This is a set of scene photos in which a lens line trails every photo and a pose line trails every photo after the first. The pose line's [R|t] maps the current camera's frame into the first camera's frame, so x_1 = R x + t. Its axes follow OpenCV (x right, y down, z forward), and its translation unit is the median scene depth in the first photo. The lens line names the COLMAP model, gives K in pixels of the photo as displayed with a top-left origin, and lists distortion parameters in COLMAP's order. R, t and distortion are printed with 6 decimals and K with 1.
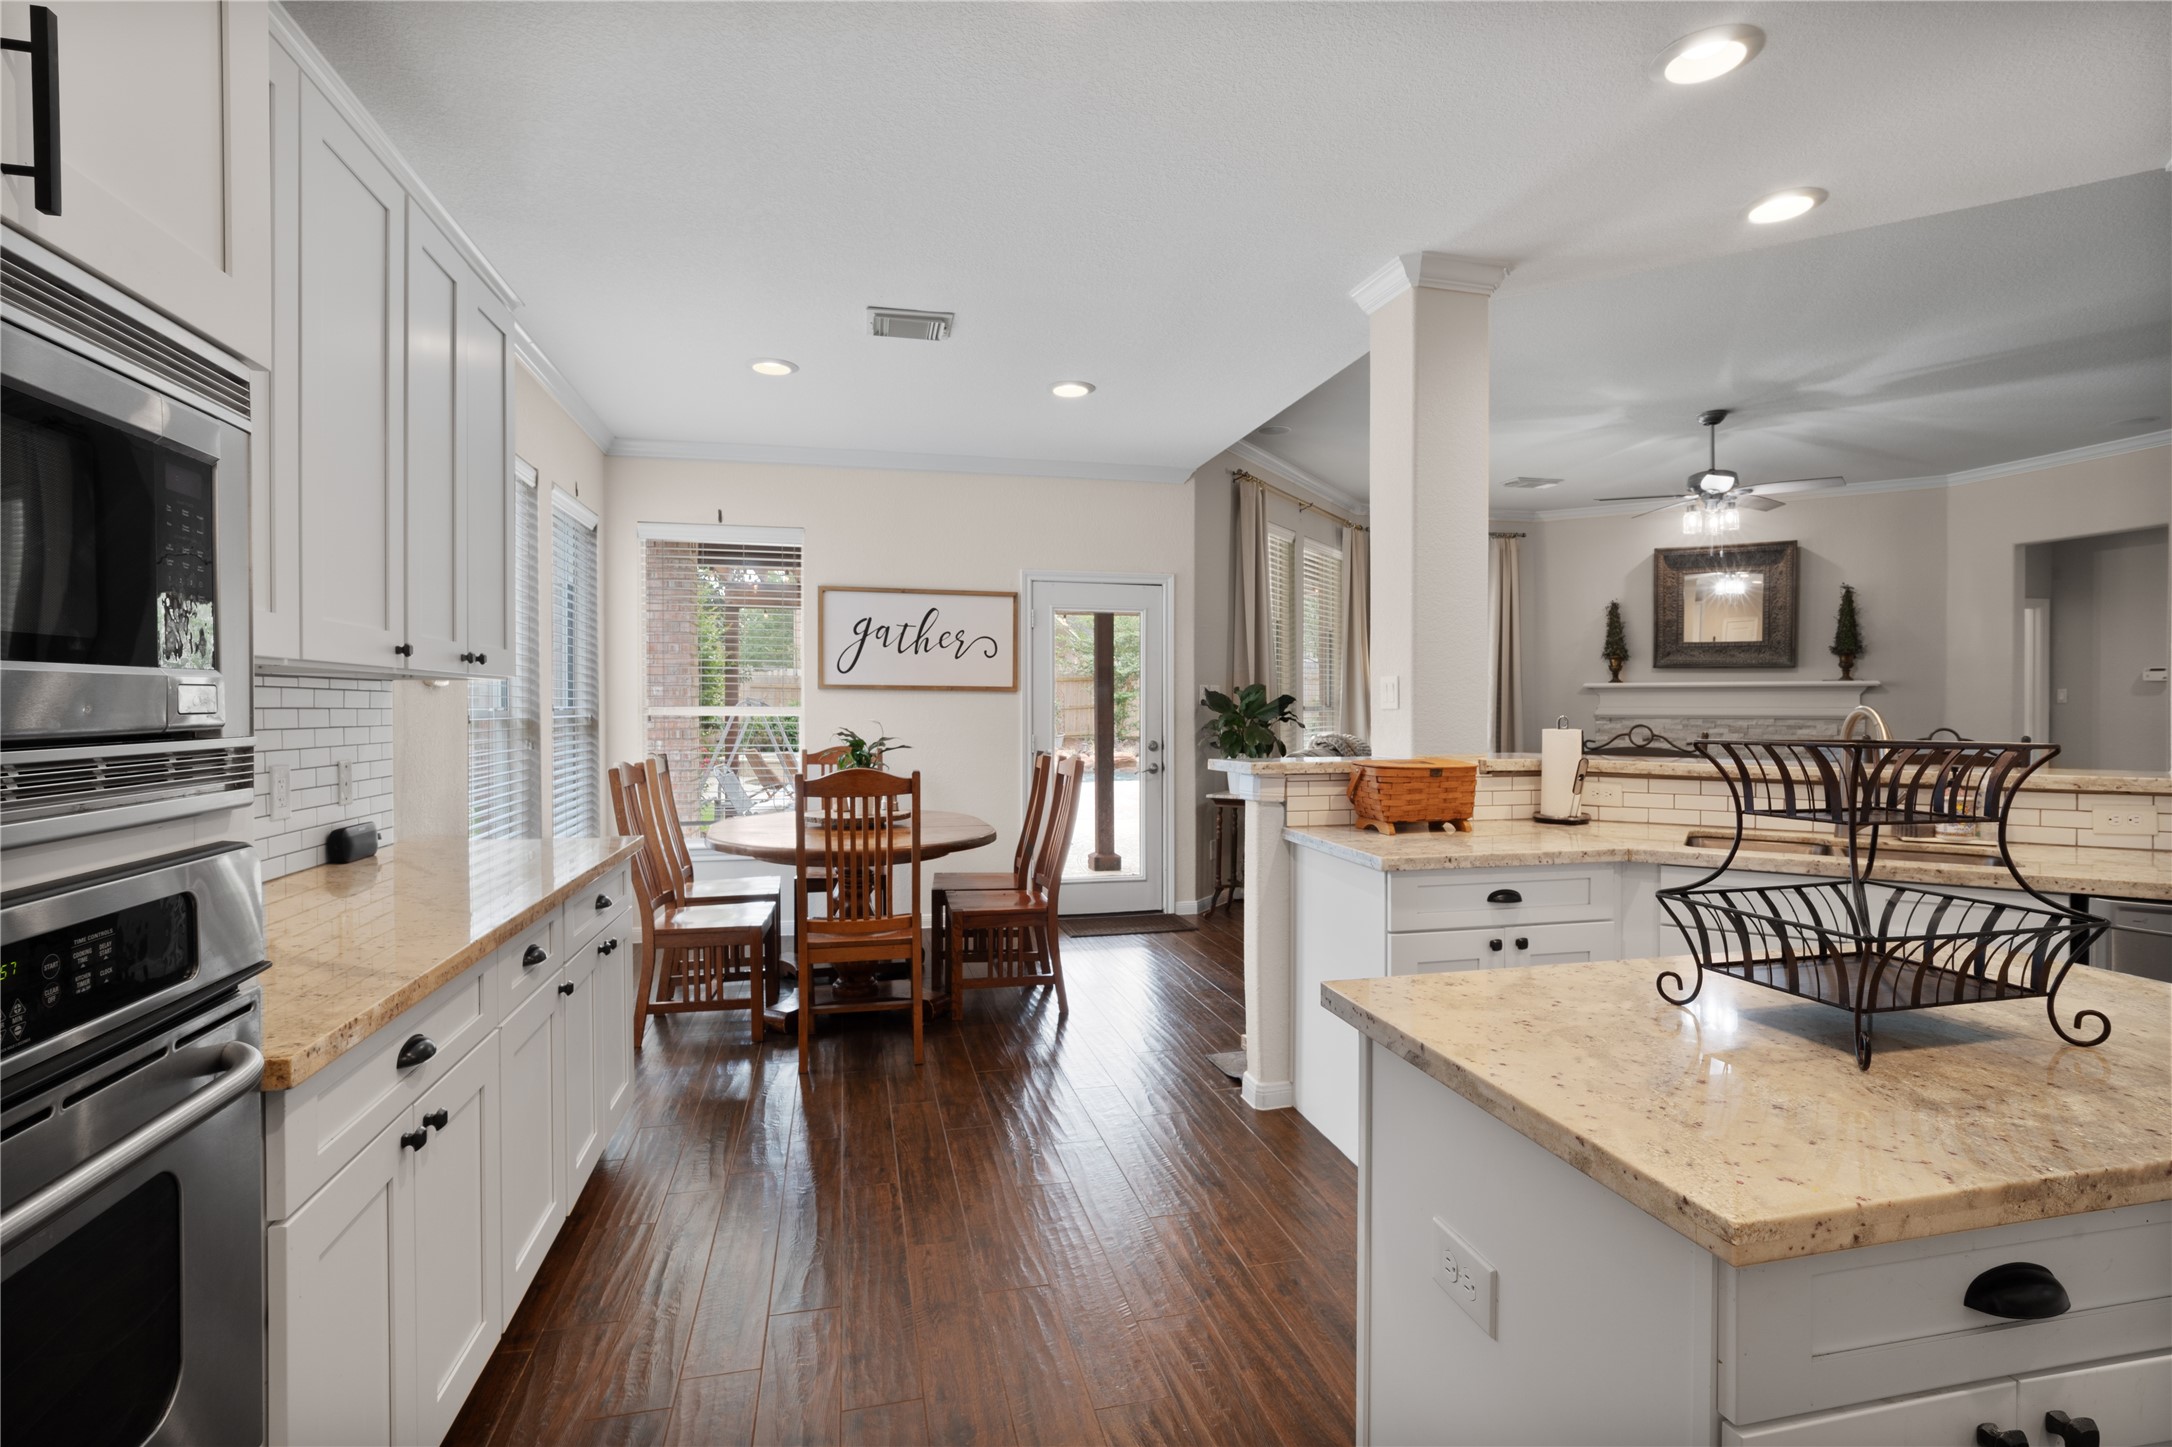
lens RADIAL K [[1027.6, 0, 1081.1], [0, 1027.6, 709.1], [0, 0, 1]] dist [-0.026863, 0.010796]
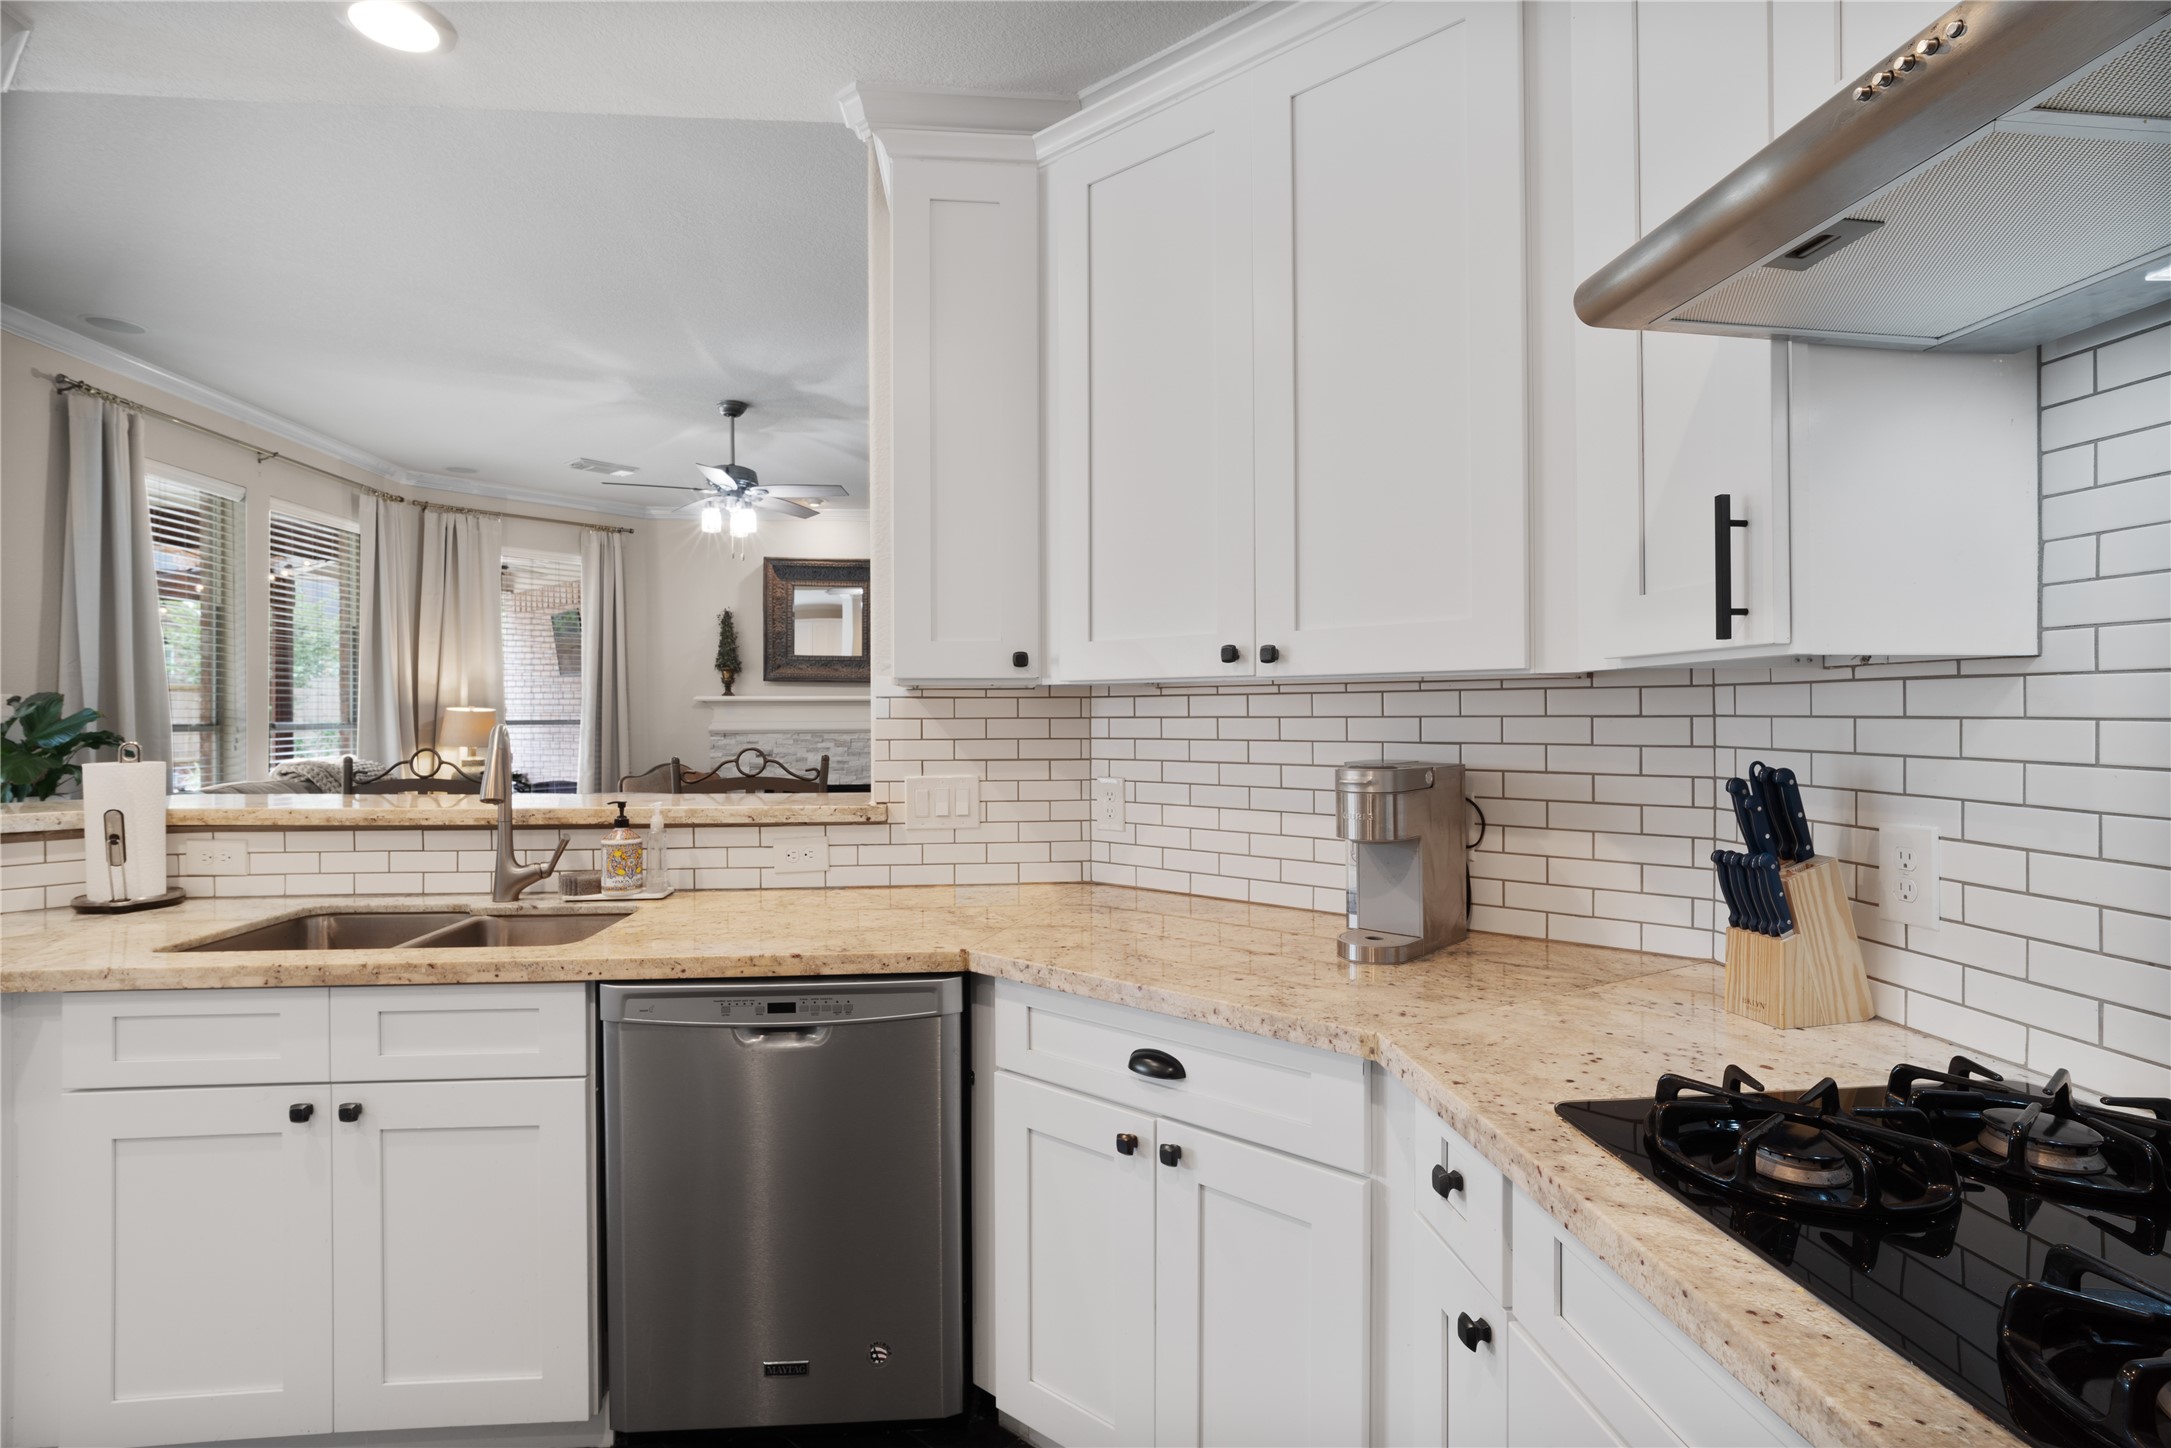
lens RADIAL K [[1027.1, 0, 1080.6], [0, 1027.1, 709.6], [0, 0, 1]] dist [-0.026863, 0.010796]
pose [[0.798151, 0.000218, 0.602457, 0.219378], [0.007475, 0.999919, -0.010265, -0.001088], [-0.602411, 0.012697, 0.798085, 0.050113]]
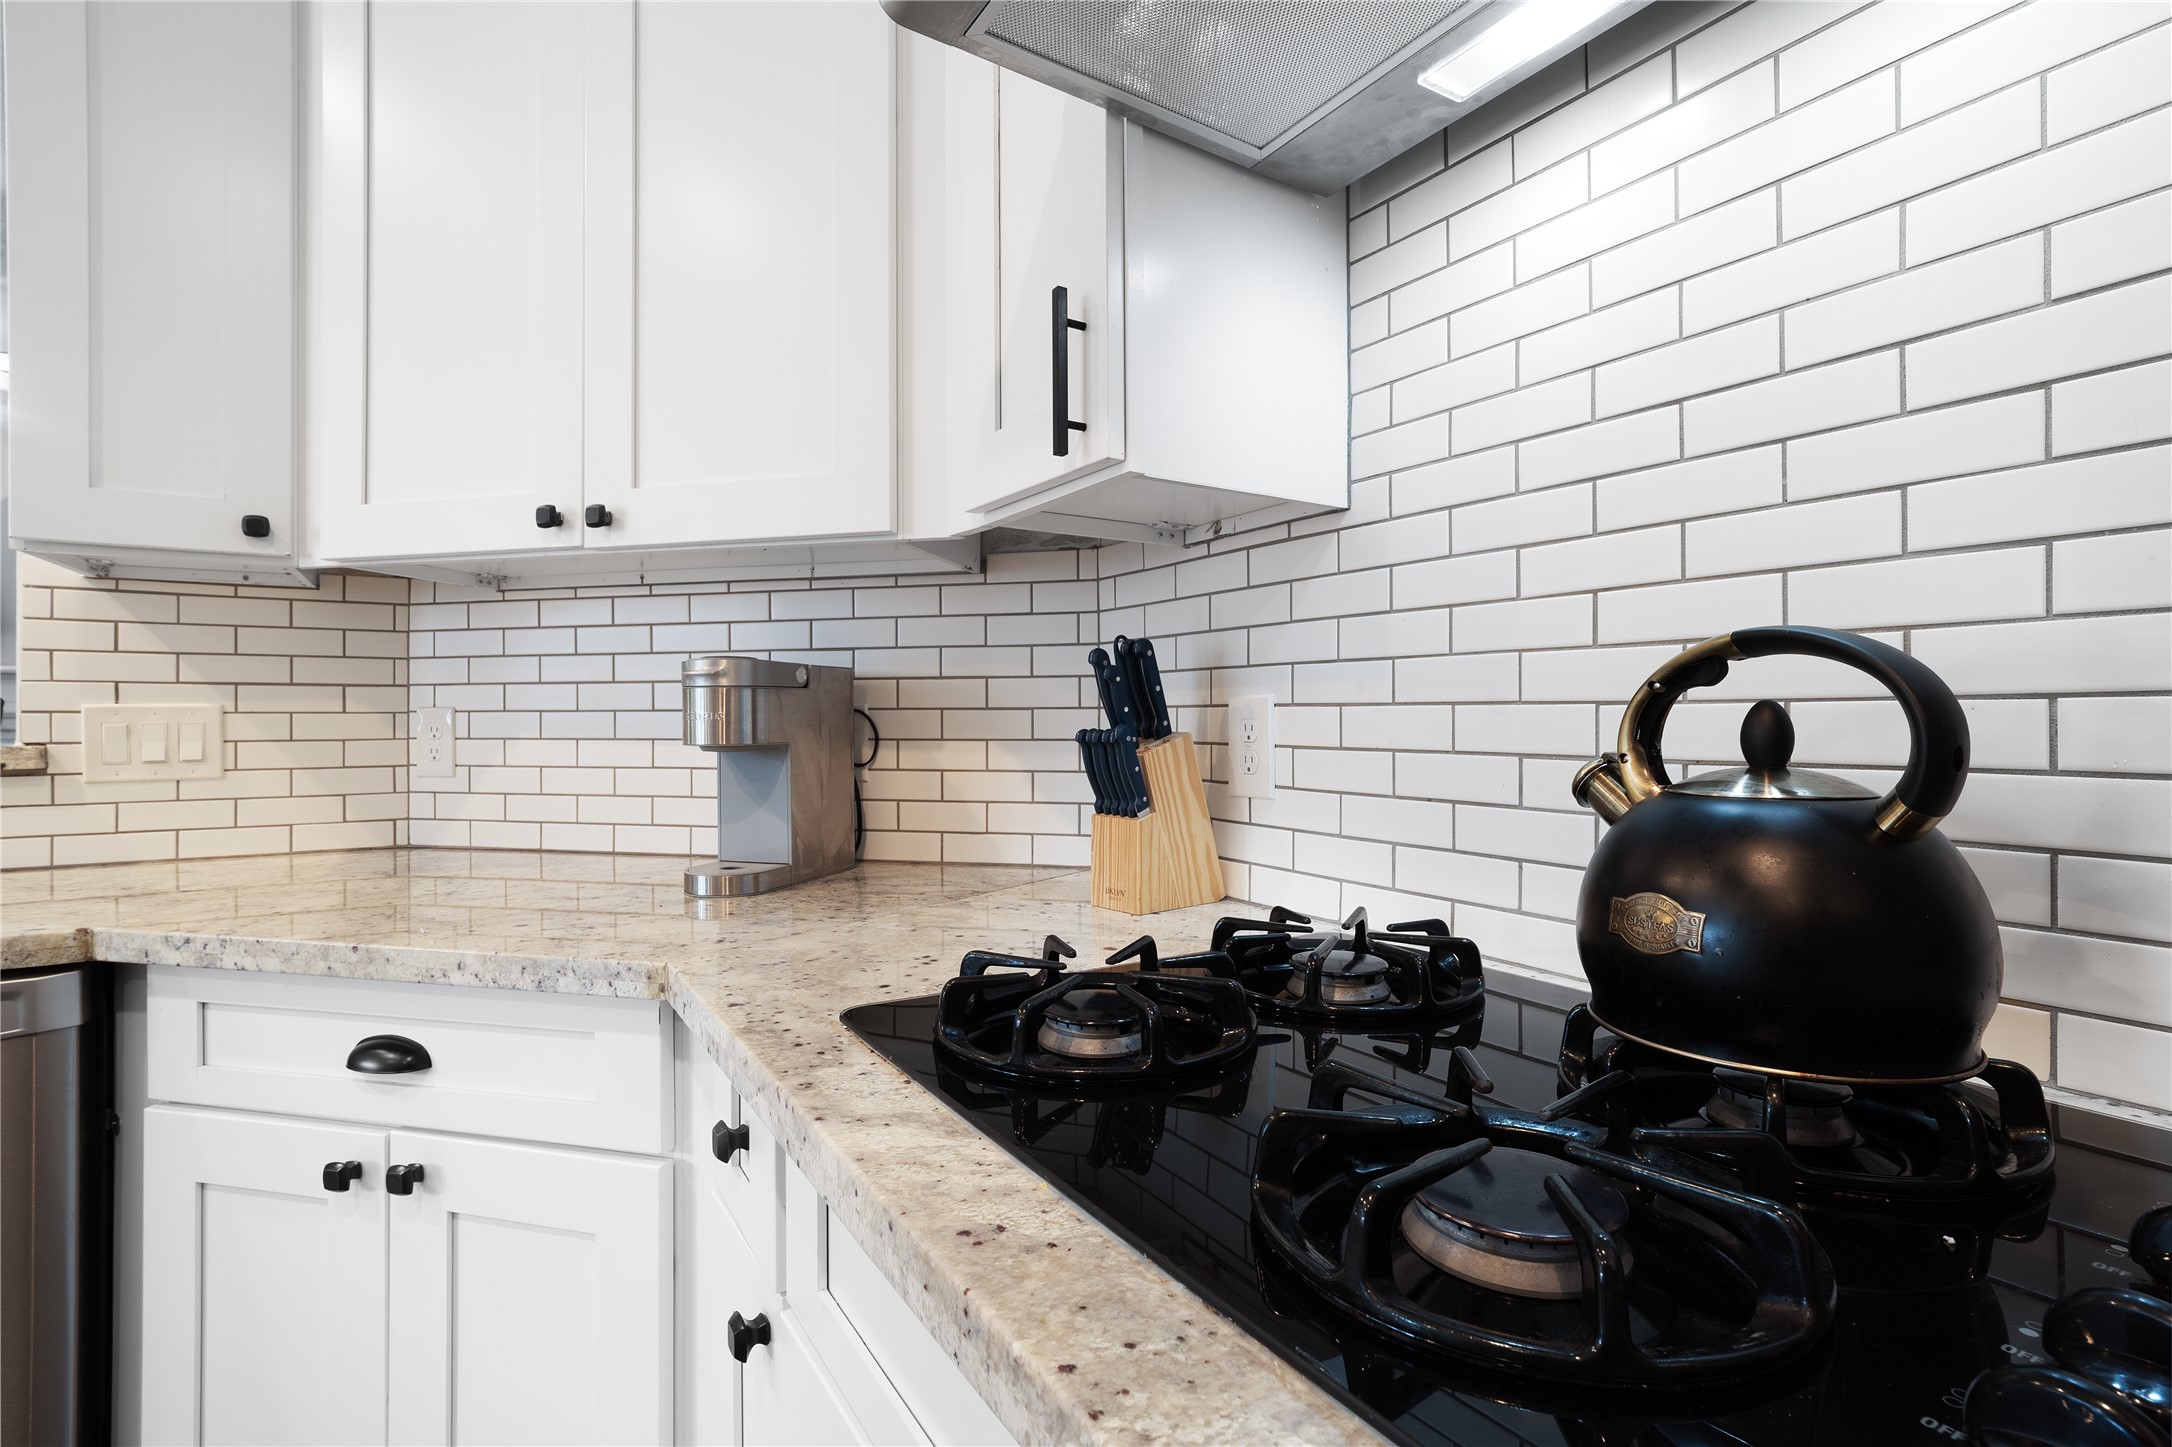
lens RADIAL K [[1027.6, 0, 1081.1], [0, 1027.6, 709.1], [0, 0, 1]] dist [-0.026863, 0.010796]
pose [[0.440160, 0.002546, 0.897916, 0.365965], [0.010375, 0.999915, -0.007921, 0.064396], [-0.897859, 0.012802, 0.440096, 0.058942]]
